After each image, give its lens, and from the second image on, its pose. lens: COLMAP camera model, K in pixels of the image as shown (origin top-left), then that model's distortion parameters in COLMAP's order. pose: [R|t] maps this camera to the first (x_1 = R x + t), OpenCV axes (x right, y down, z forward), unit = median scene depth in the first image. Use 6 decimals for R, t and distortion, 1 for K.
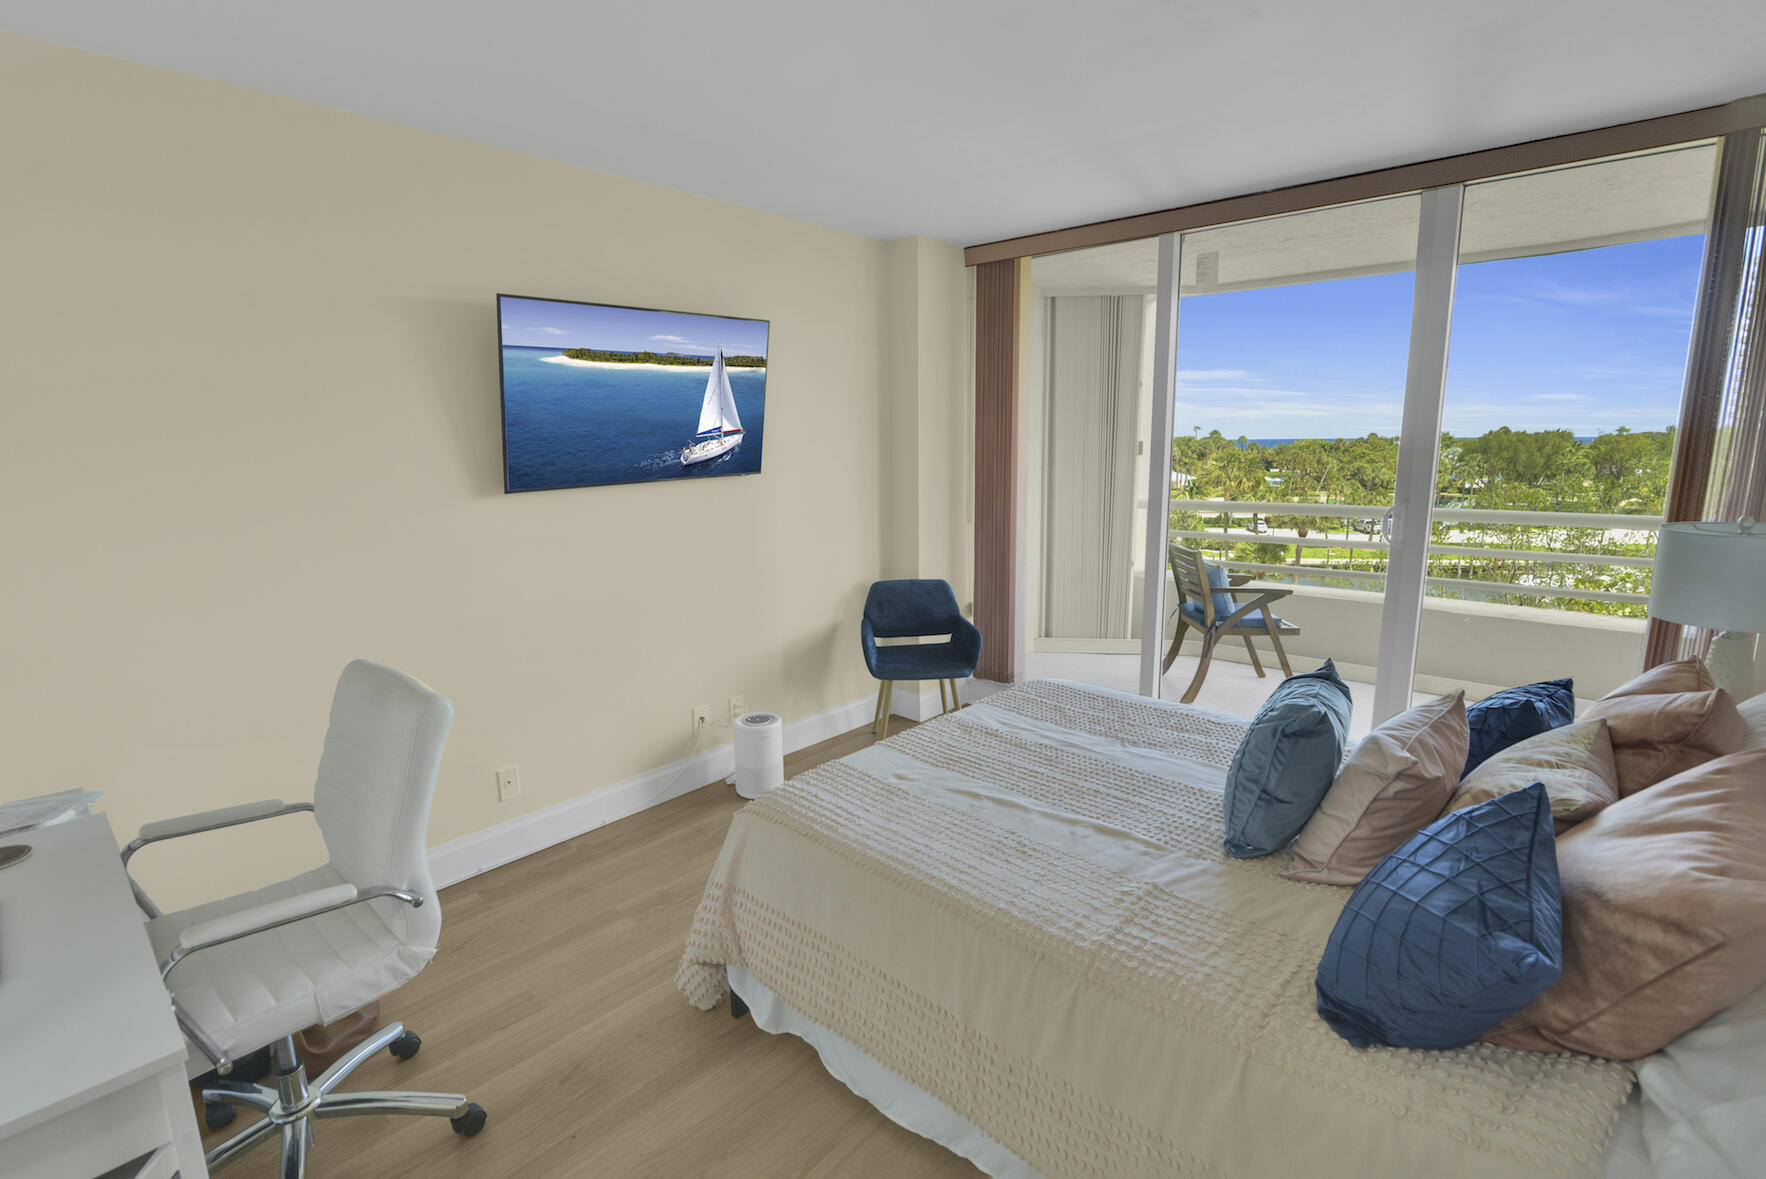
lens RADIAL K [[806.1, 0, 889.5], [0, 806.1, 597.3], [0, 0, 1]] dist [-0.019652, -0.000154]
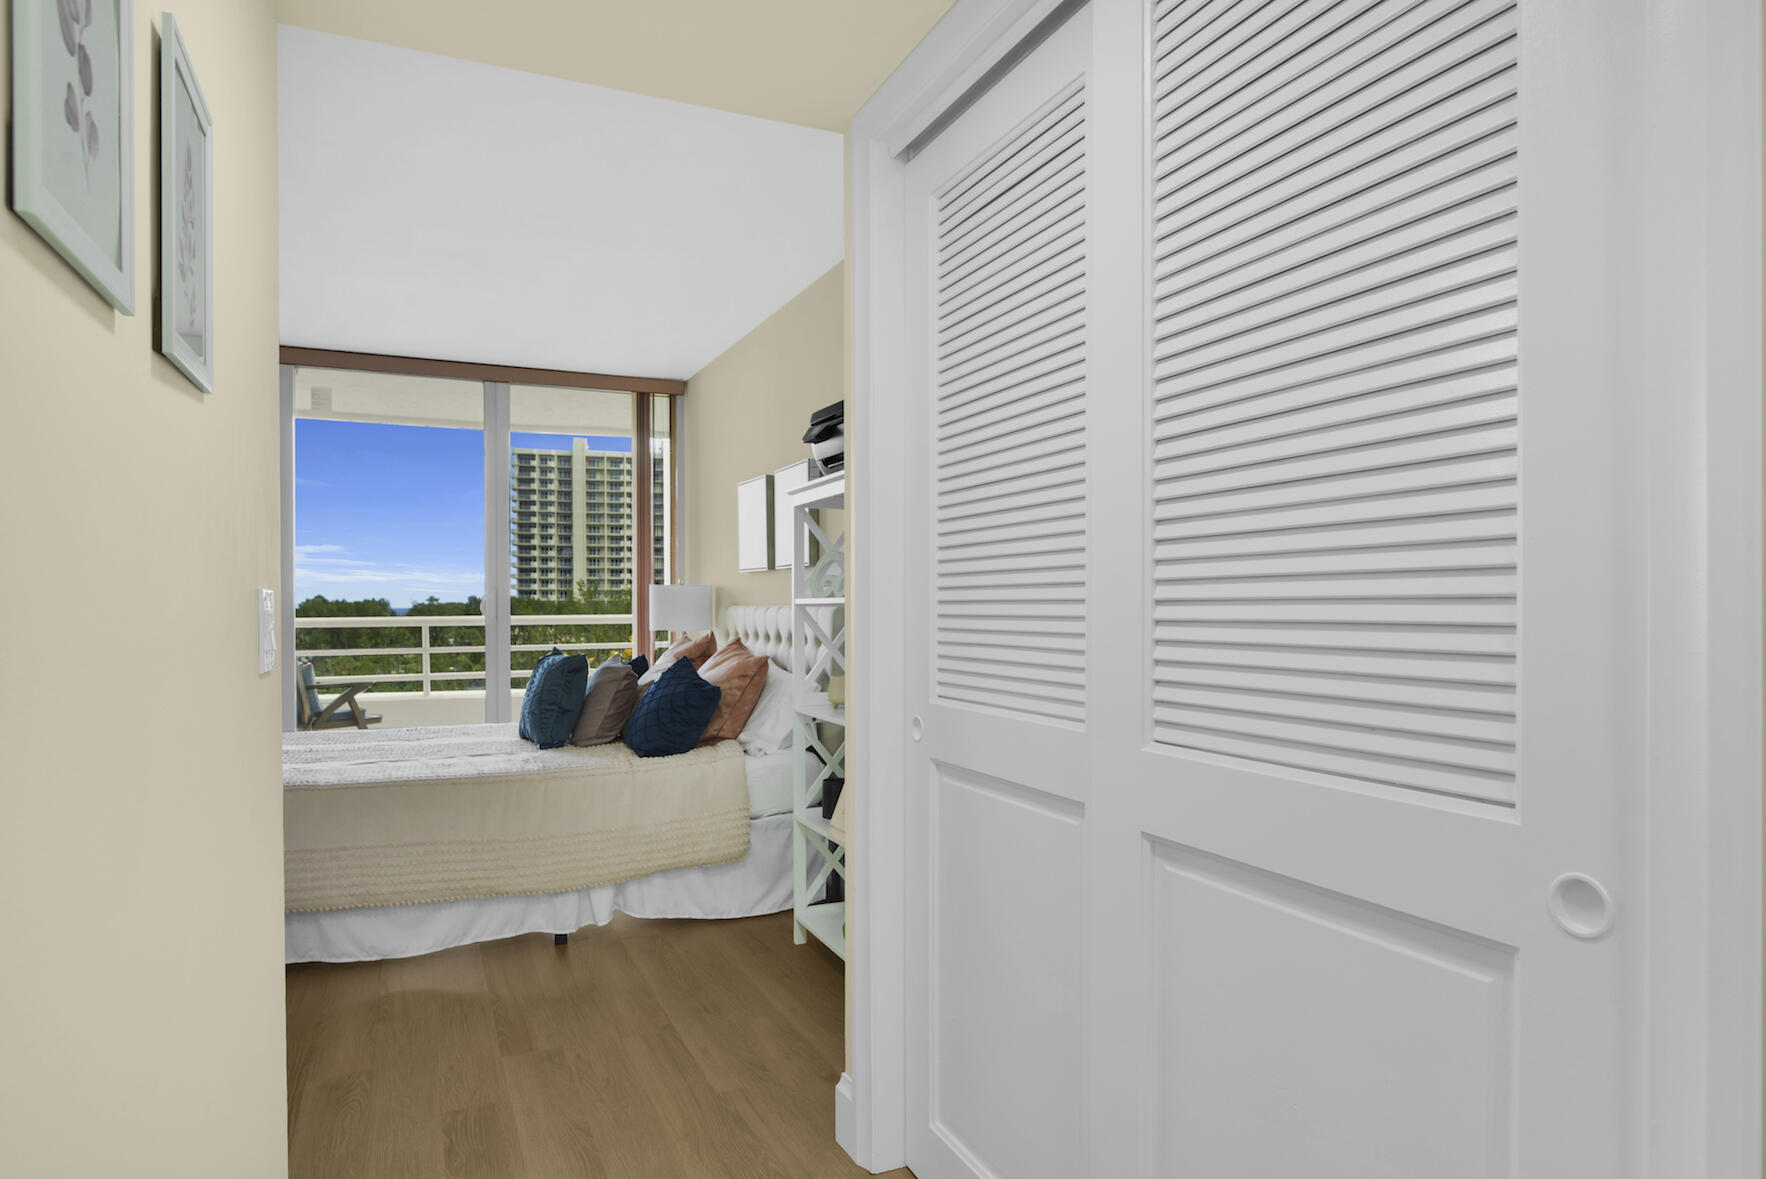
lens RADIAL K [[1010.4, 0, 883.4], [0, 1010.4, 615.0], [0, 0, 1]] dist [0.000355, 0.000066]
pose [[0.406886, 0.001223, 0.913478, -0.706528], [0.168935, 0.982649, -0.076563, 0.178825], [-0.897722, 0.185471, 0.399620, -0.325952]]
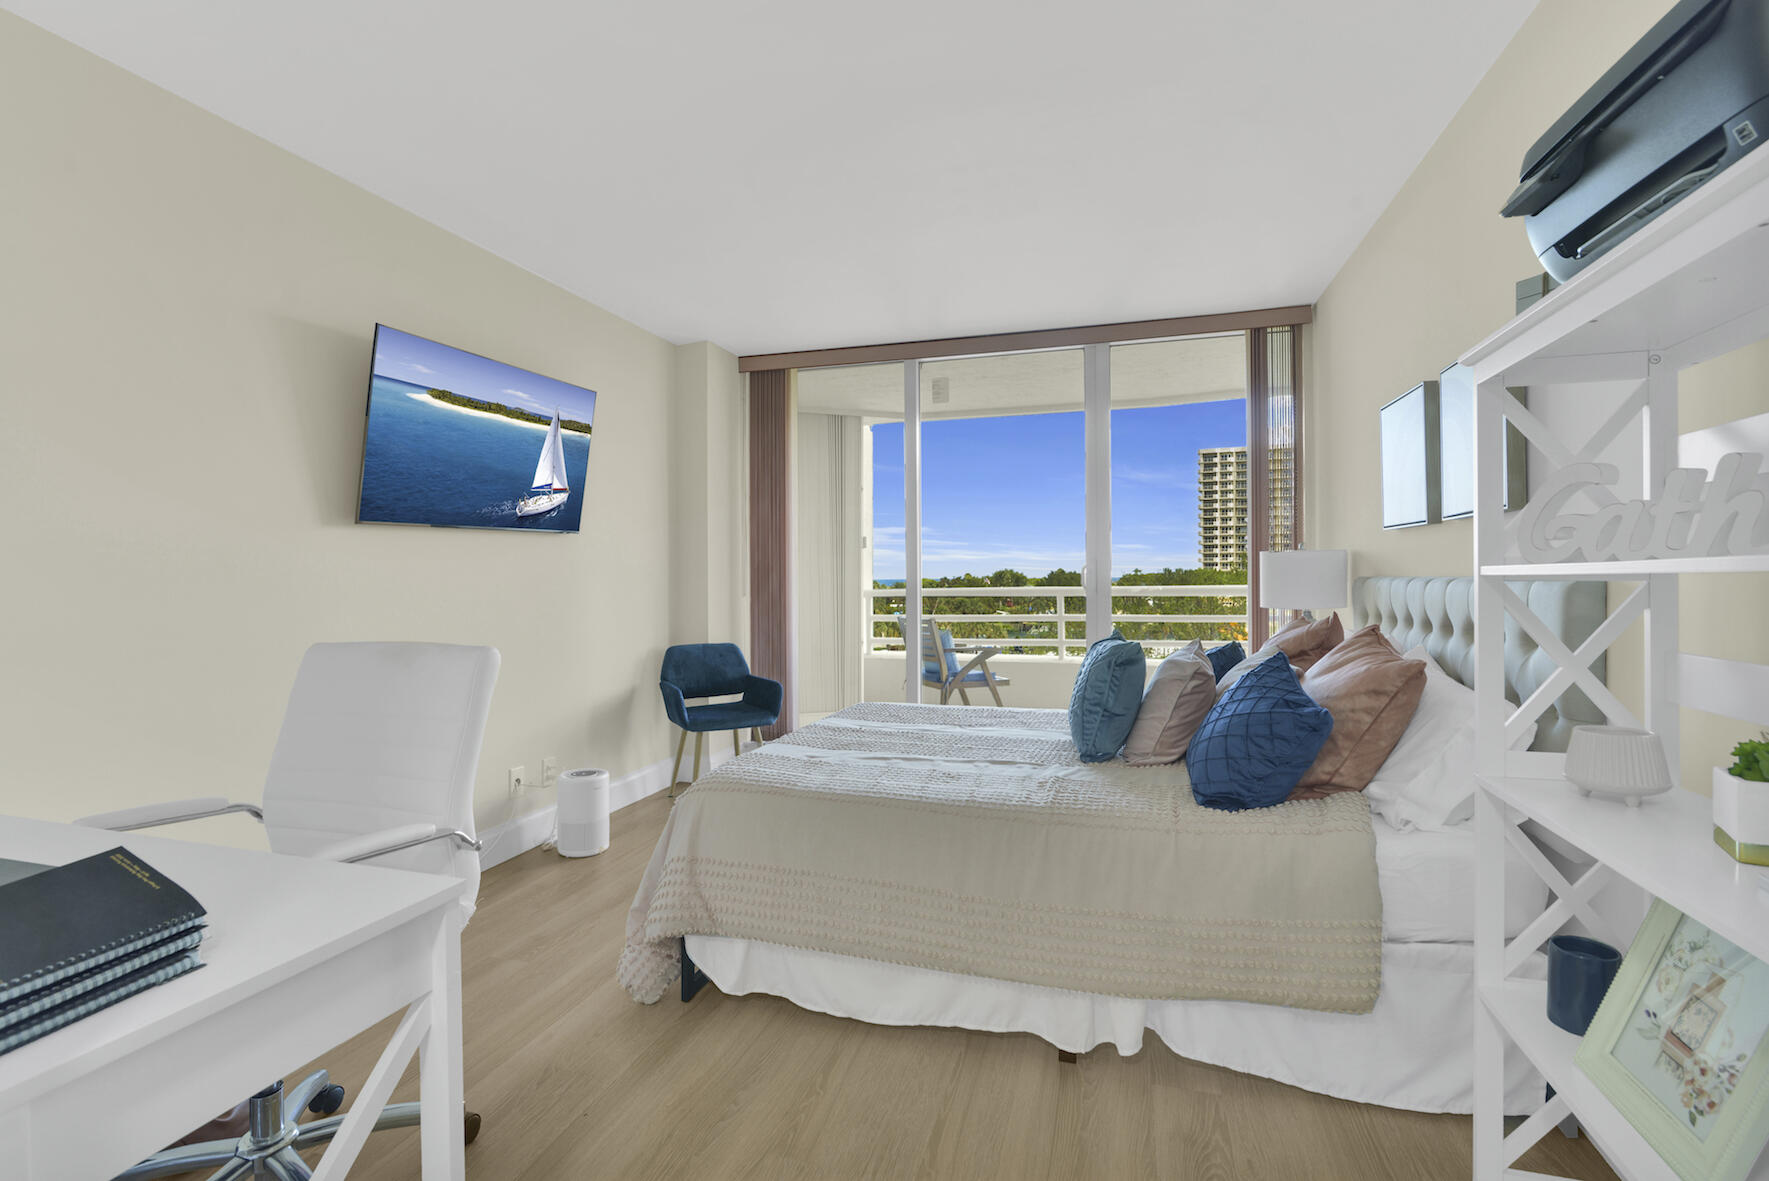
lens RADIAL K [[806.3, 0, 878.3], [0, 806.3, 582.6], [0, 0, 1]] dist [-0.014411, 0.000009]
pose [[0.911494, 0.001993, 0.411308, -0.256671], [0.074684, 0.982564, -0.170266, 0.124405], [-0.404476, 0.185915, 0.895452, -0.079212]]
